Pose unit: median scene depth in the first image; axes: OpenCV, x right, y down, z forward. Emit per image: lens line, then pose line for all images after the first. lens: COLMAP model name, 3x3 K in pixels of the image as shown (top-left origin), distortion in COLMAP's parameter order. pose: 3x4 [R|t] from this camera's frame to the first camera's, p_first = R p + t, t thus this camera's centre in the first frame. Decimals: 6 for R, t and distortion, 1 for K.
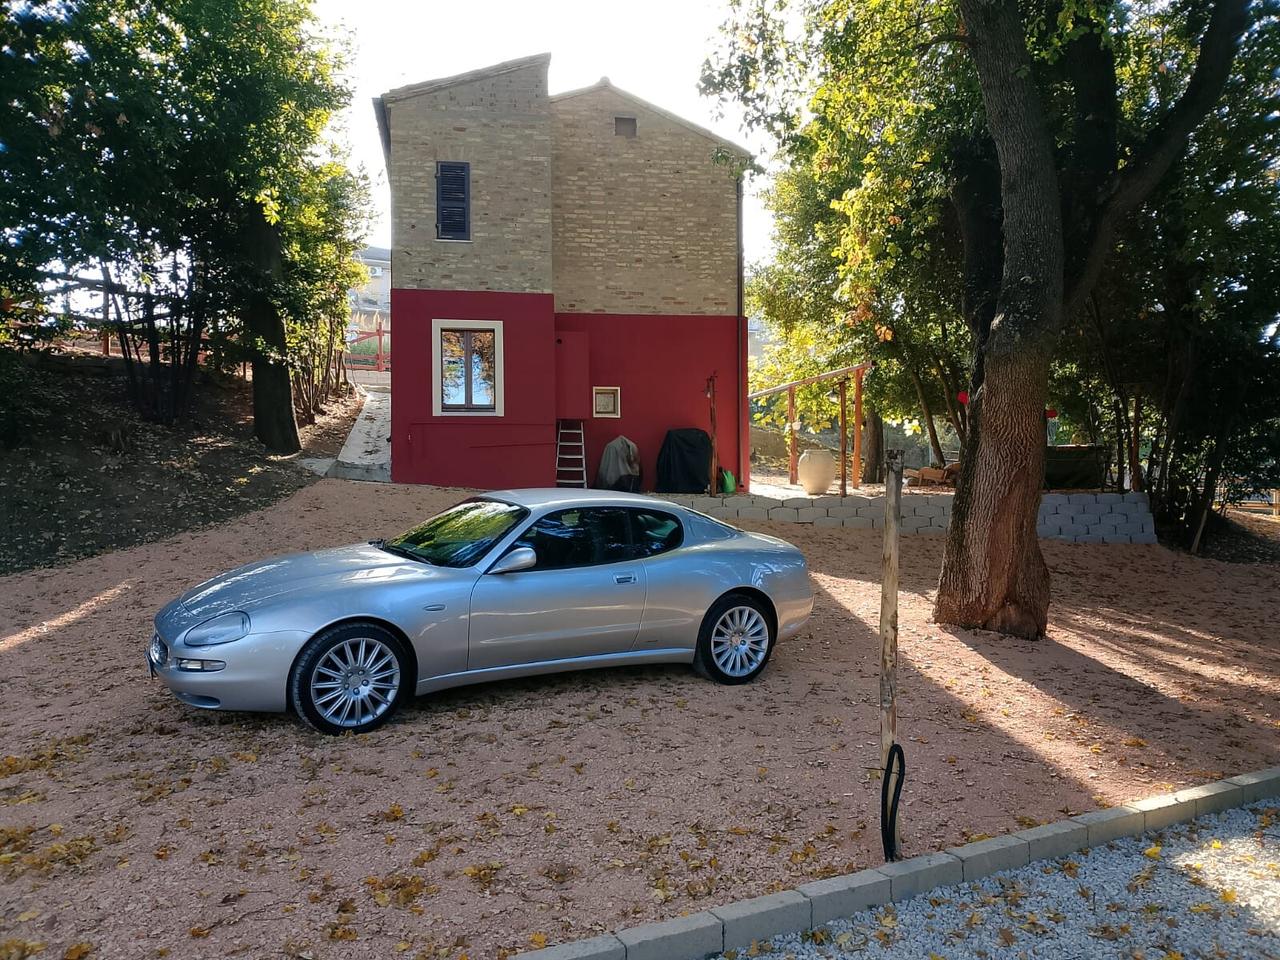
lens RADIAL K [[976.2, 0, 640.7], [0, 976.2, 469.3], [0, 0, 1]] dist [0.094889, -0.125535]
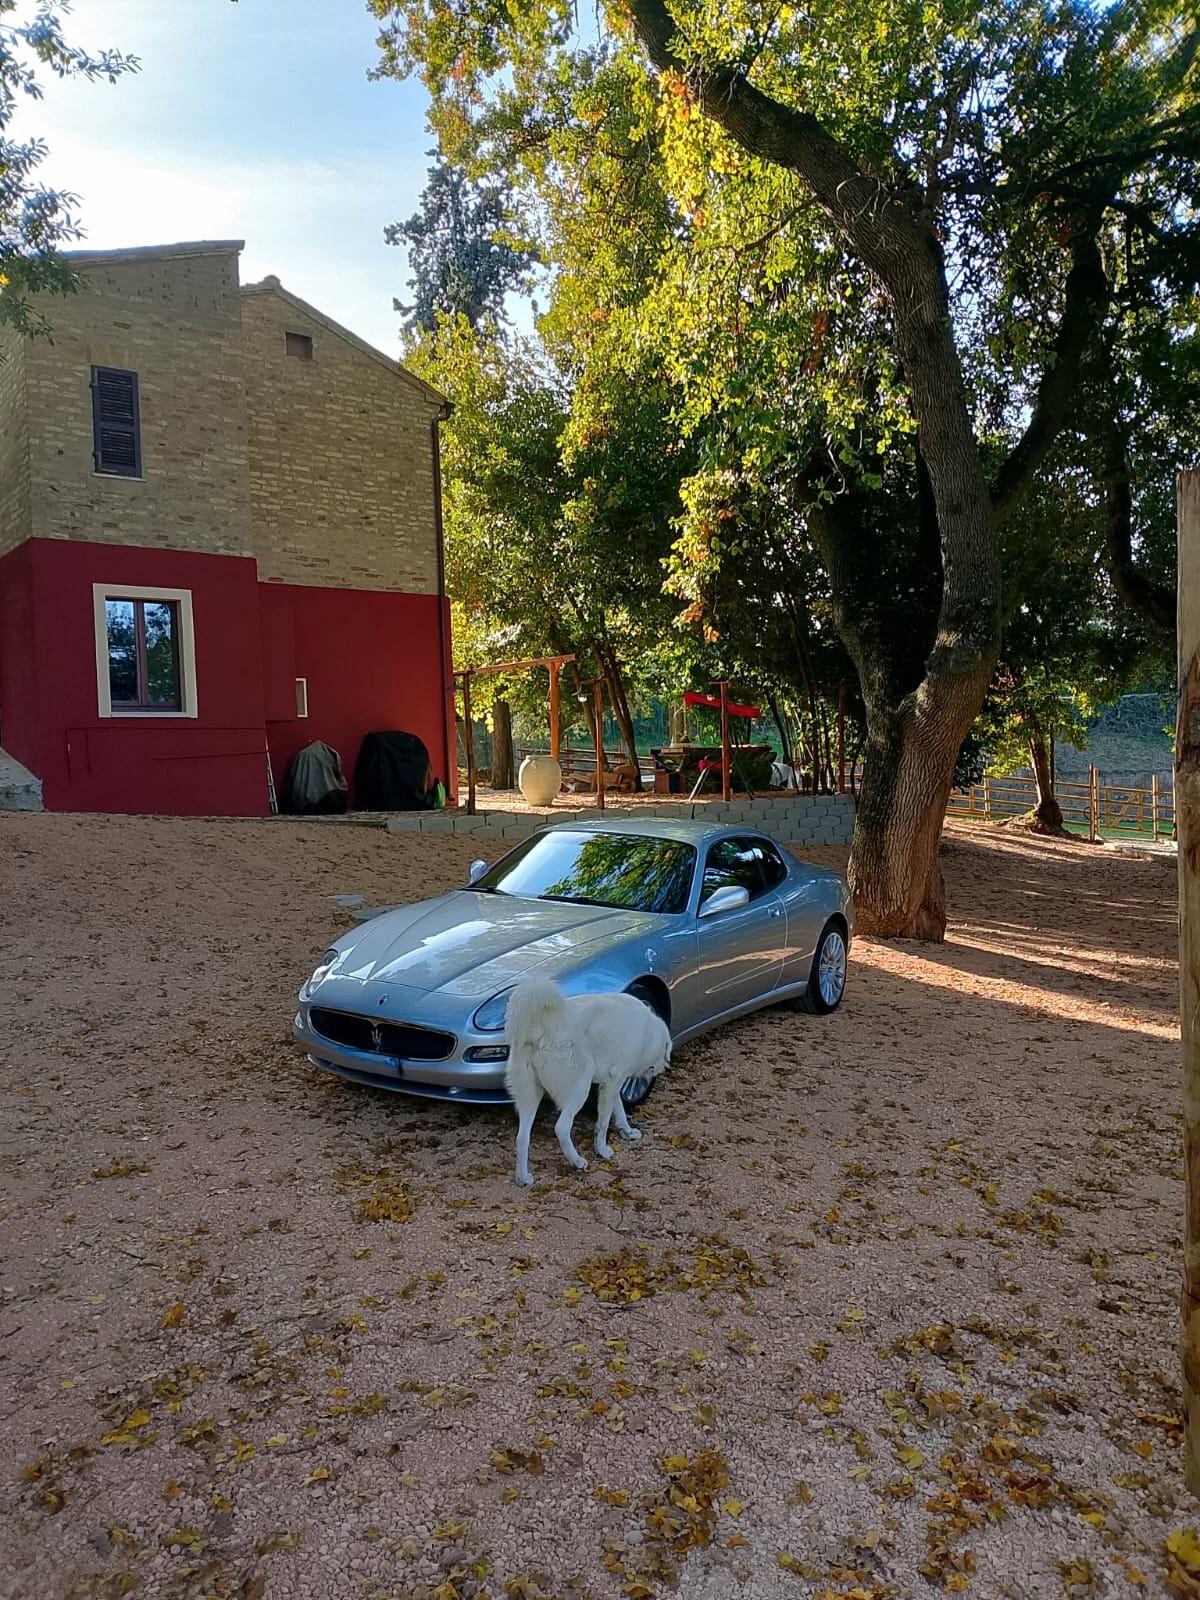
lens RADIAL K [[1207.5, 0, 600.0], [0, 1207.5, 800.0], [0, 0, 1]] dist [0.063665, -0.087680]
pose [[0.880204, -0.031465, 0.473551, -0.308904], [0.017755, 0.999284, 0.033396, -0.016346], [-0.474263, -0.020987, 0.880133, 0.028091]]
